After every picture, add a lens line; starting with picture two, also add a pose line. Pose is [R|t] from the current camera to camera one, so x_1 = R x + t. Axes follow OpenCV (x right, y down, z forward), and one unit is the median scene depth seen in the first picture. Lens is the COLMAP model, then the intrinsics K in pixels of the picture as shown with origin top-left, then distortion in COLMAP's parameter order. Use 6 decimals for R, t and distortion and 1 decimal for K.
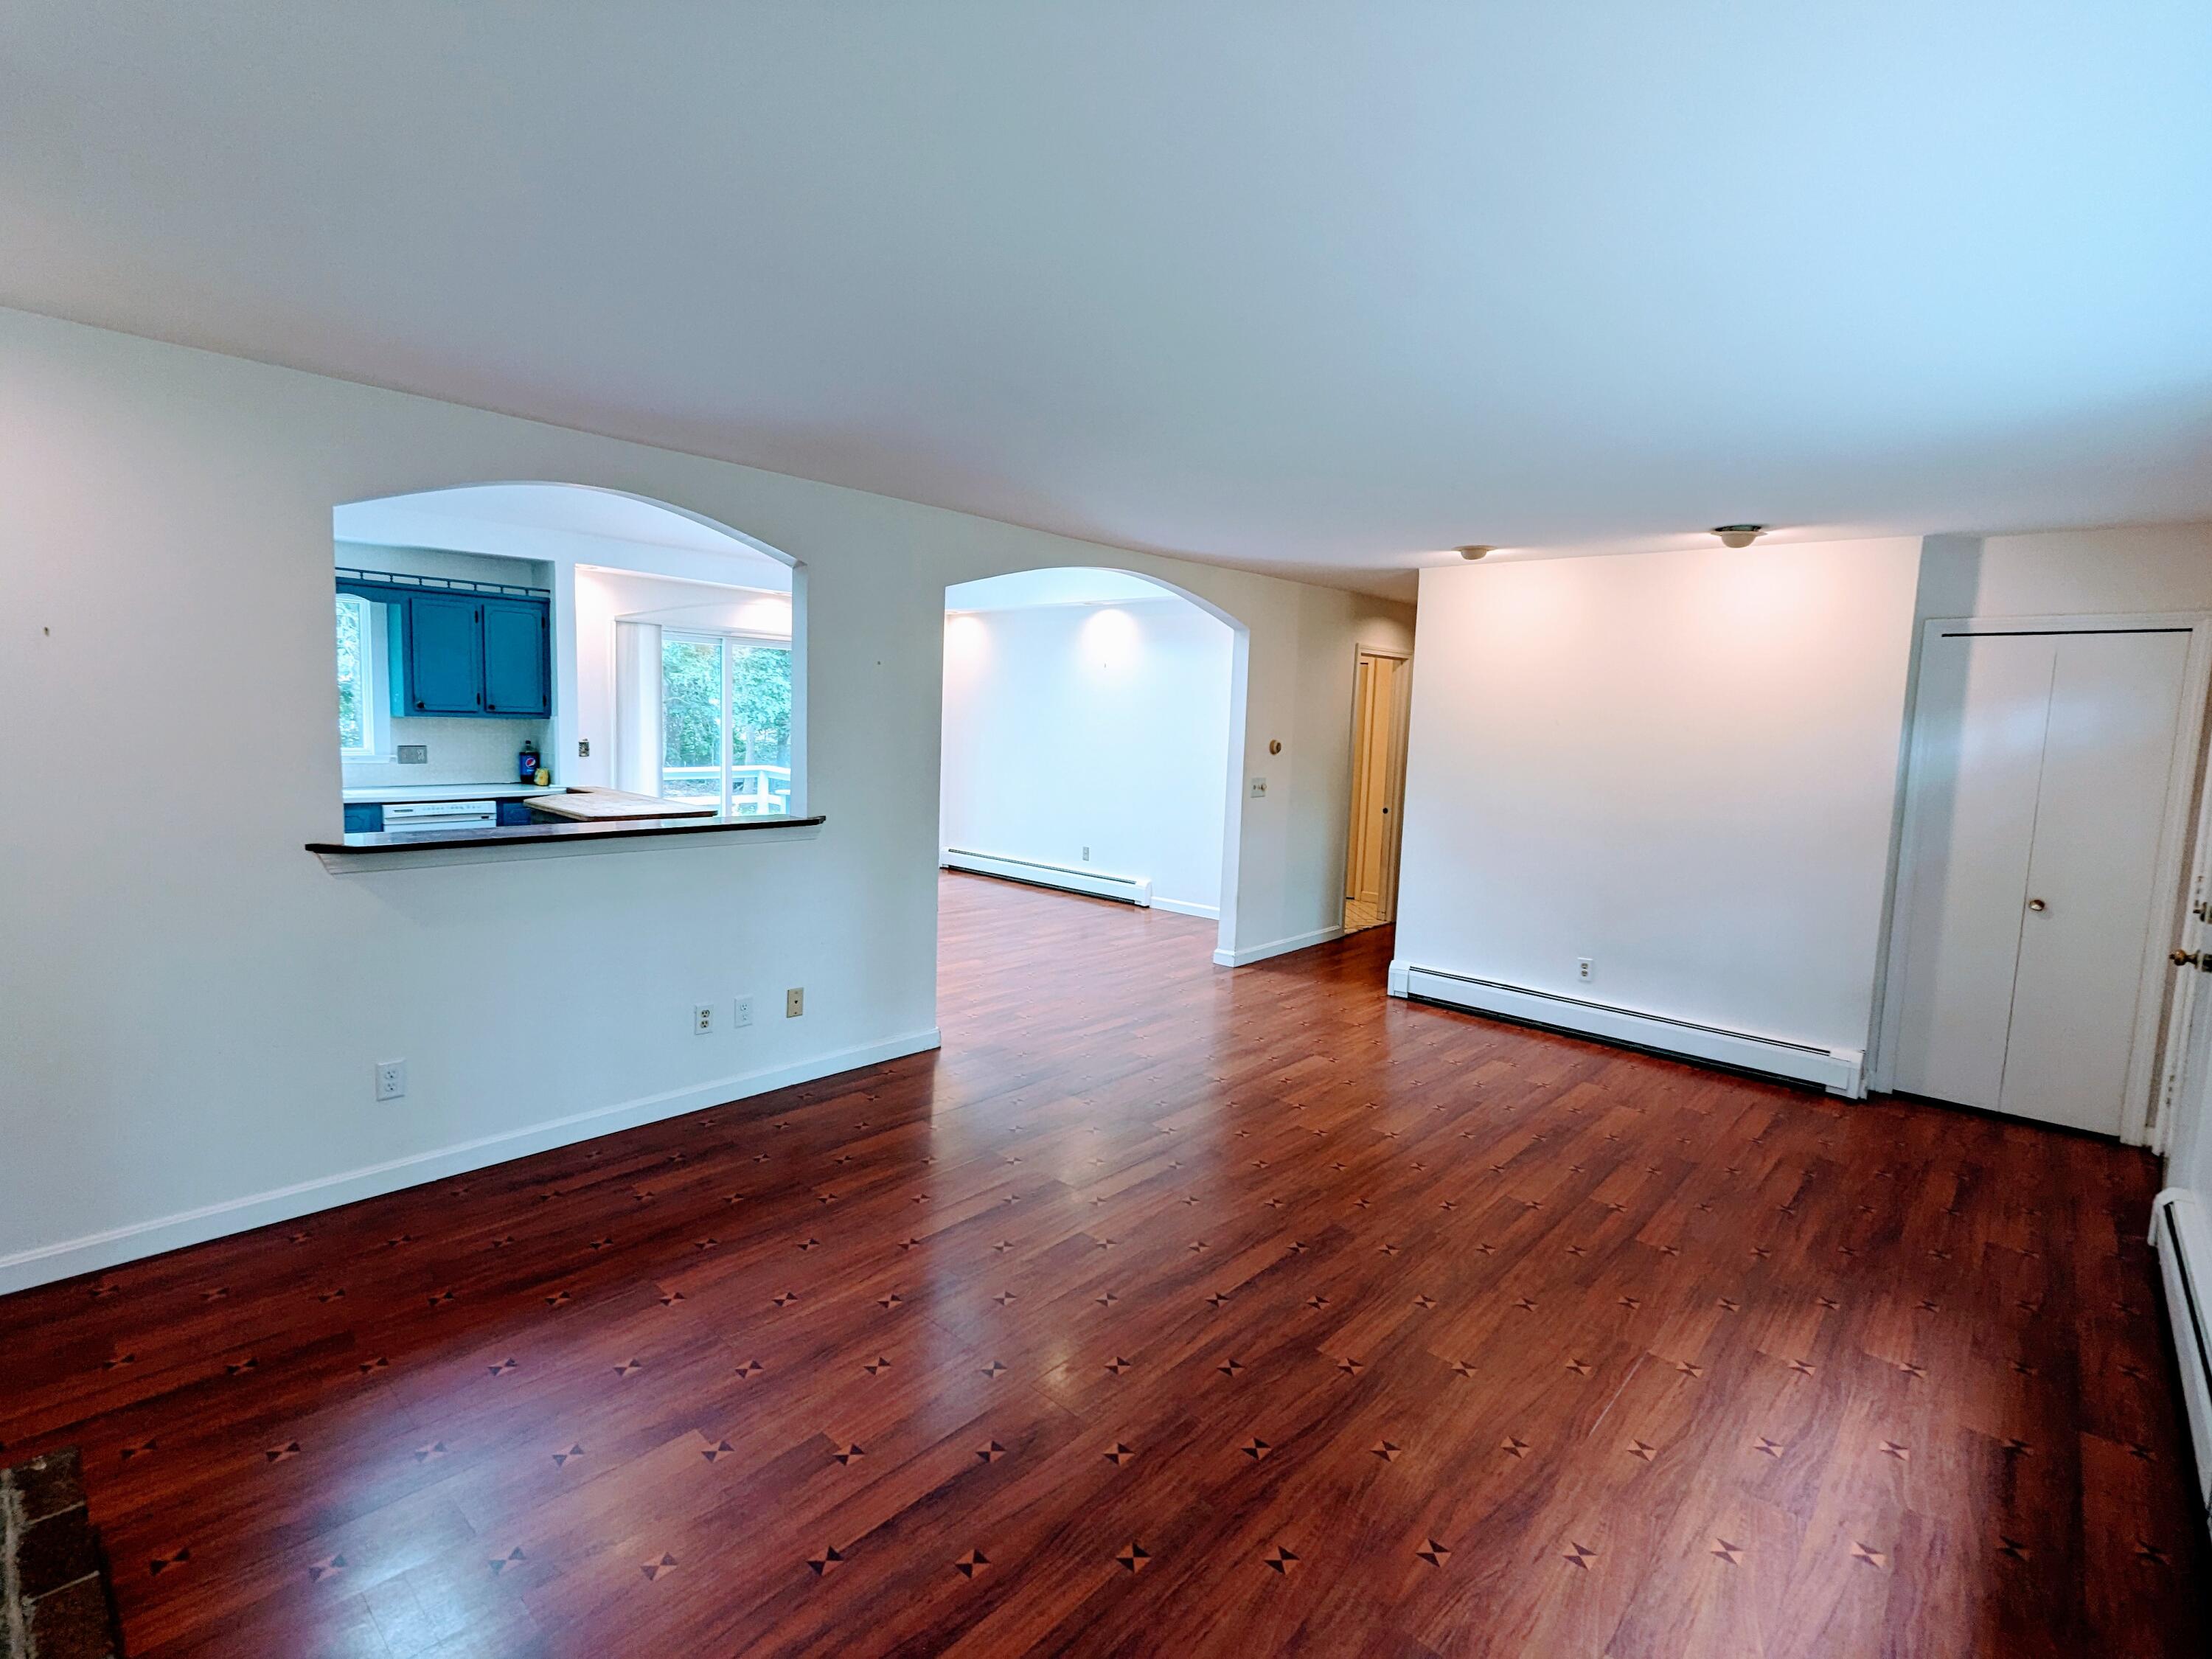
lens RADIAL K [[1050.0, 0, 1120.3], [0, 1050.0, 817.9], [0, 0, 1]] dist [-0.002168, 0.003340]
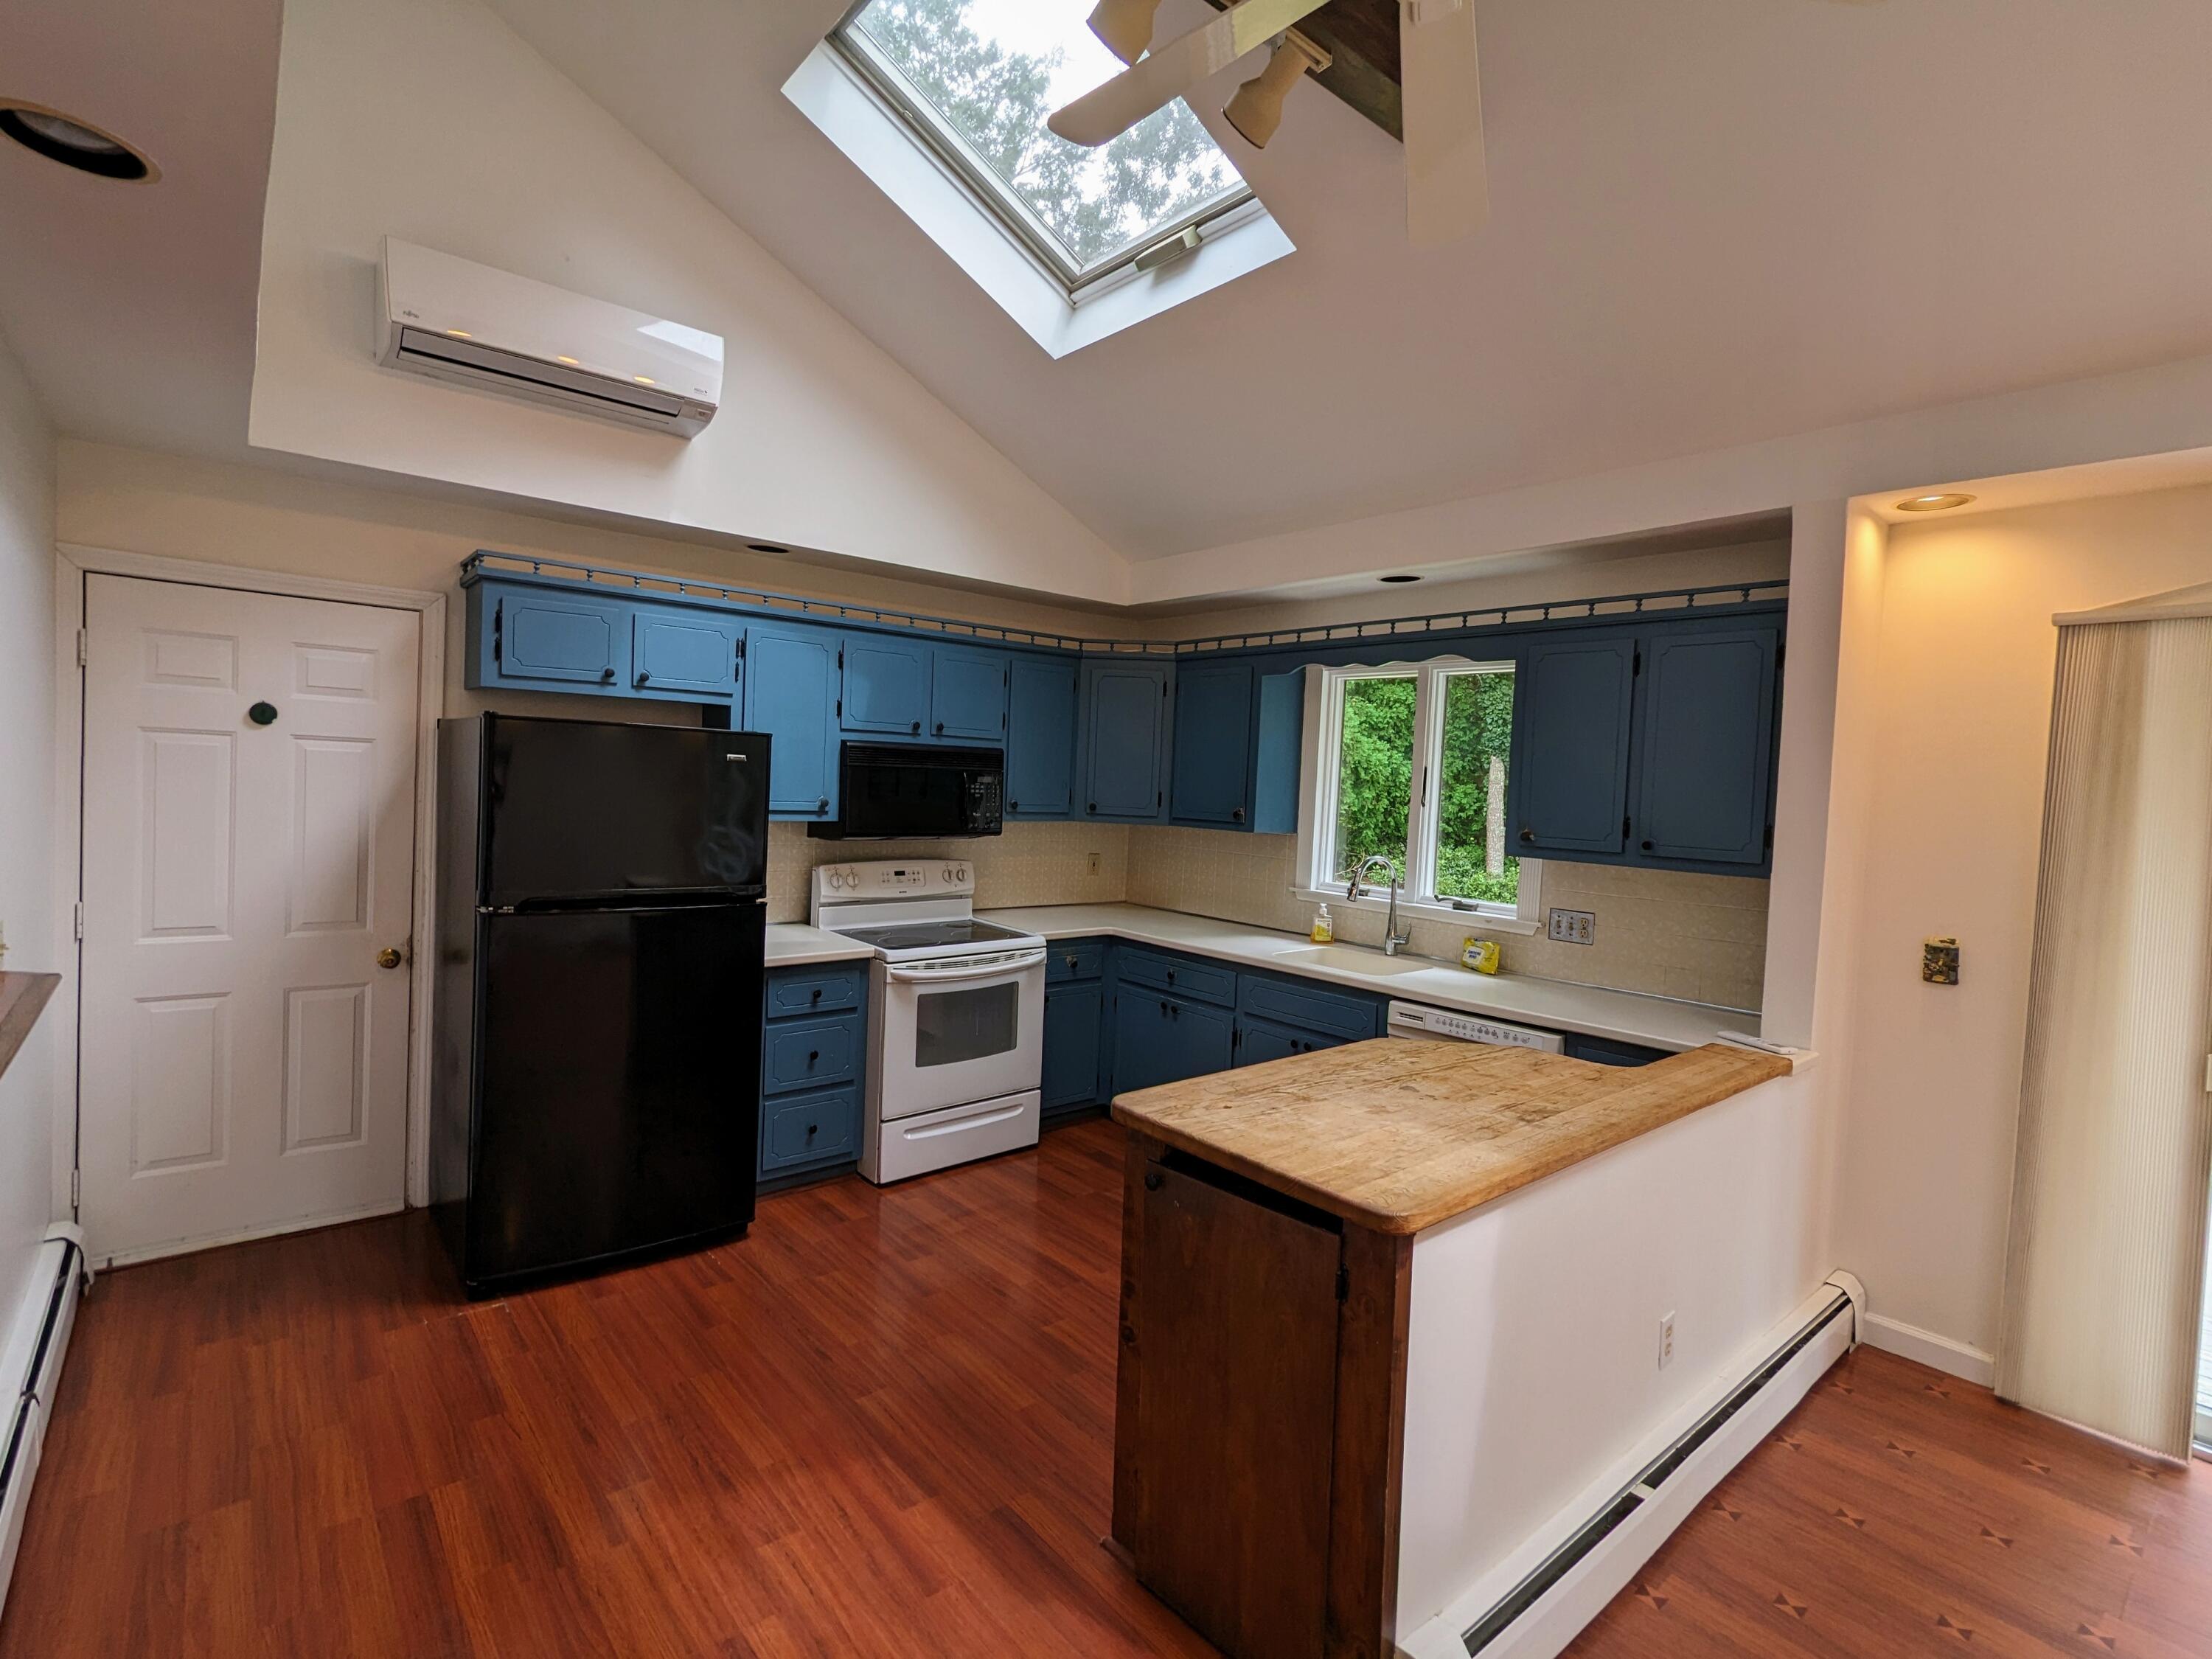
lens RADIAL K [[1050.0, 0, 1100.8], [0, 1050.0, 815.1], [0, 0, 1]] dist [-0.002168, 0.003340]
pose [[-0.141944, -0.006646, -0.989852, -0.196337], [-0.143481, 0.989555, 0.013931, -0.211366], [0.979421, 0.144003, -0.141415, 1.924154]]
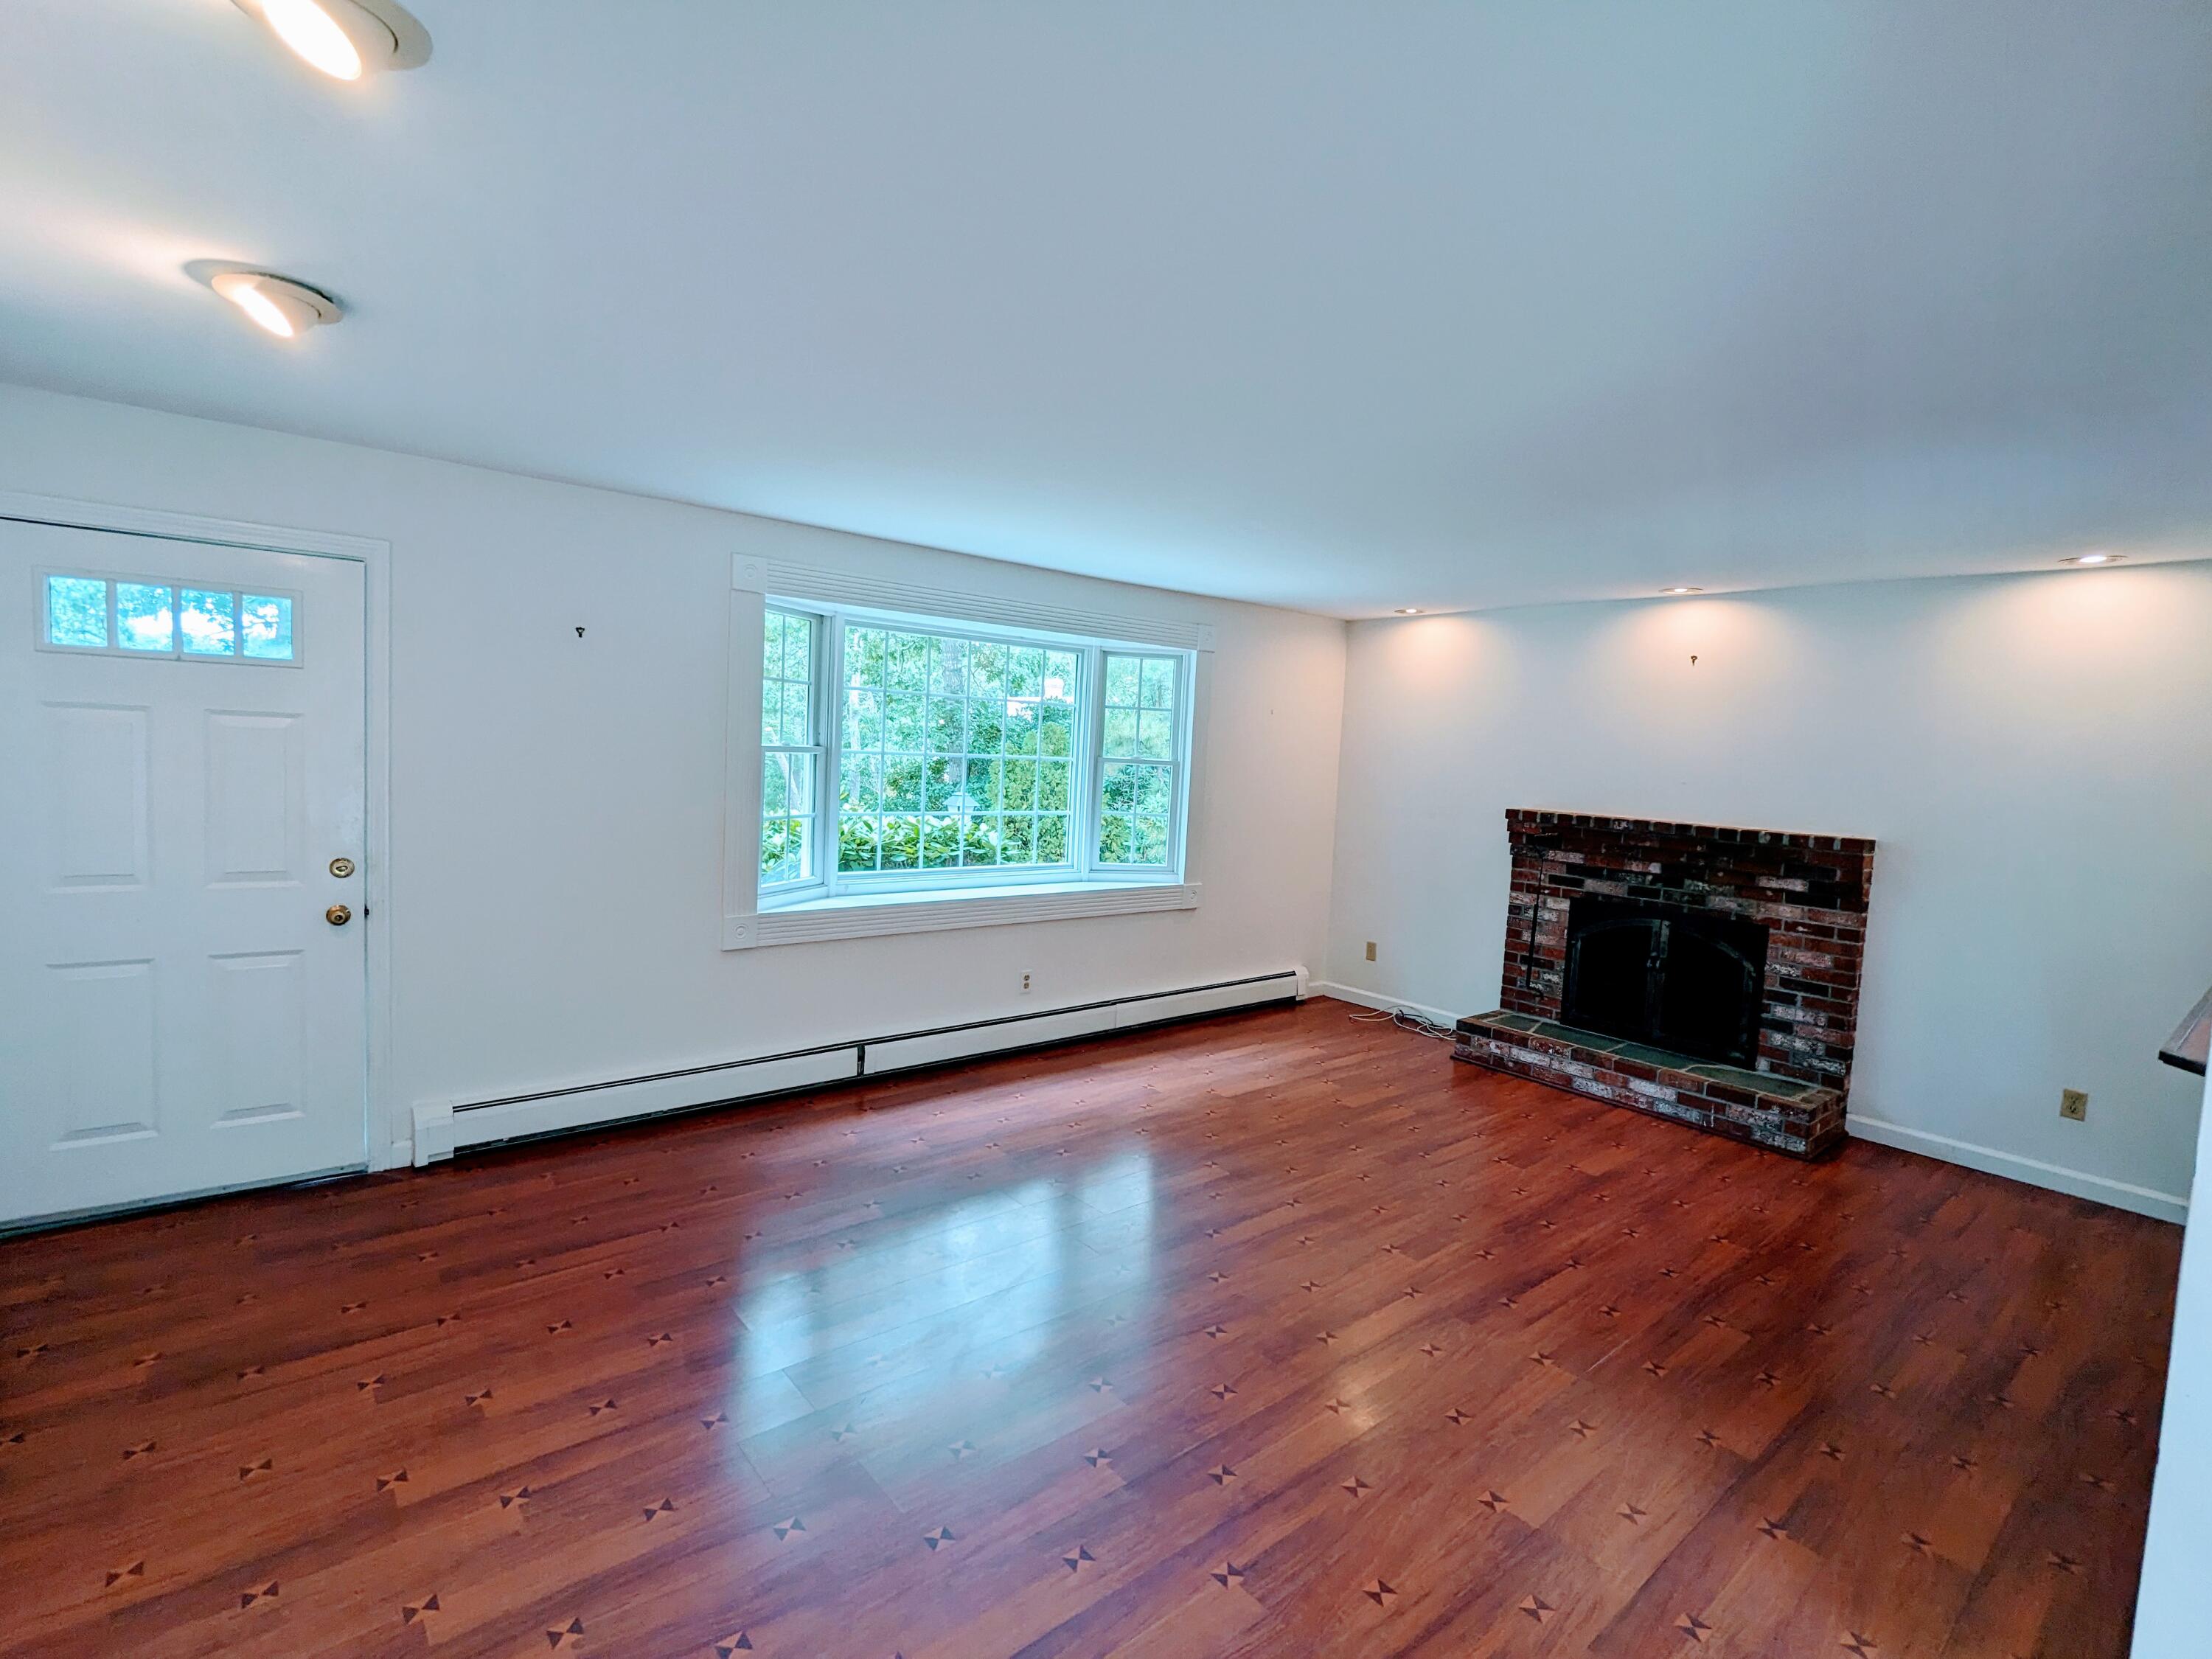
lens RADIAL K [[1050.0, 0, 1114.7], [0, 1050.0, 811.3], [0, 0, 1]] dist [-0.002168, 0.003340]
pose [[-0.986456, -0.094010, 0.134413, 0.177233], [-0.071033, 0.983472, 0.166544, -0.214971], [-0.147849, 0.154741, -0.976830, 2.163681]]
